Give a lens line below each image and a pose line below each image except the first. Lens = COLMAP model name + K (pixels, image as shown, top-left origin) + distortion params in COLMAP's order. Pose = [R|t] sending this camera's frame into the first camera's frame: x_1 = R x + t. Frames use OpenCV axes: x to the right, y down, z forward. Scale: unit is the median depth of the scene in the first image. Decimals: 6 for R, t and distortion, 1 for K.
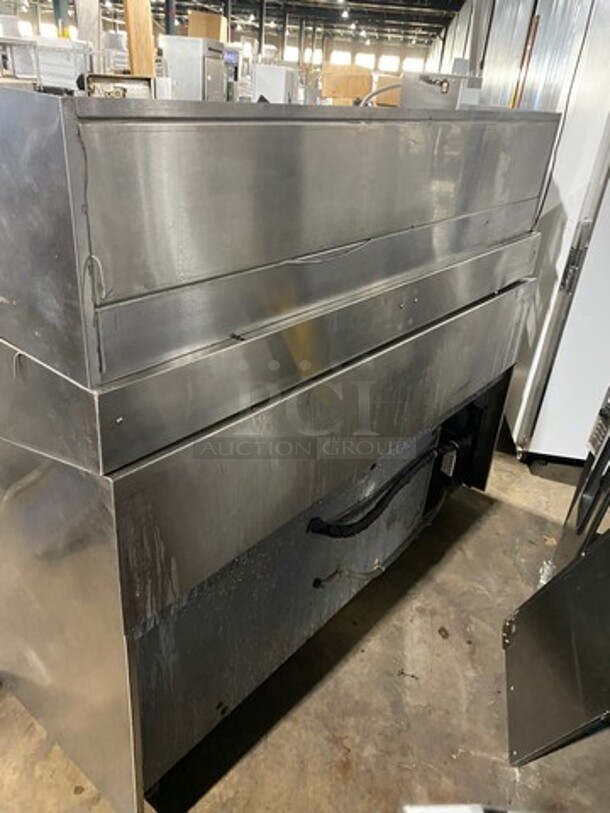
lens RADIAL K [[614.3, 0, 305.0], [0, 614.3, 406.5], [0, 0, 1]] dist [0.000542, 0.006249]
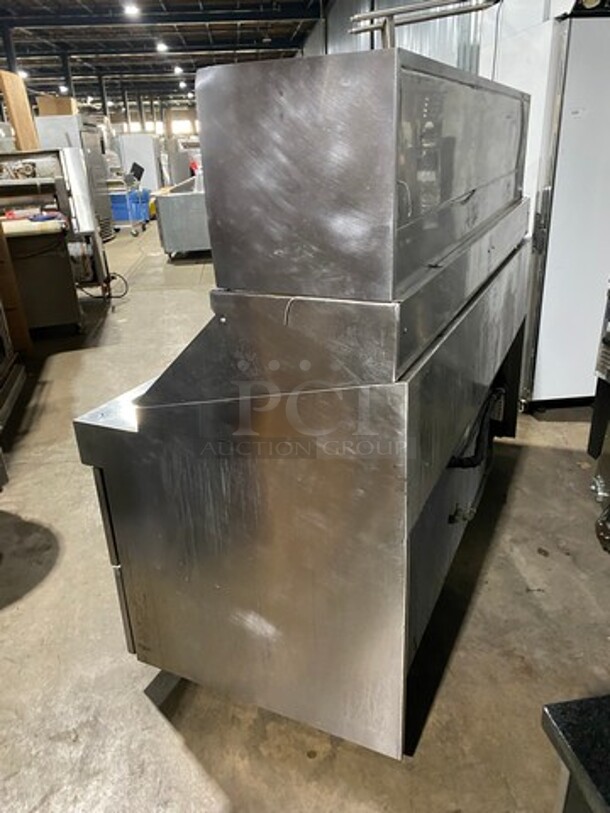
lens RADIAL K [[608.3, 0, 305.0], [0, 608.3, 406.5], [0, 0, 1]] dist [0.007396, 0.001071]
pose [[0.964799, -0.208481, 0.160305, -0.214619], [0.220245, 0.973640, -0.059304, 0.058747], [-0.143716, 0.092522, 0.985284, -0.028575]]
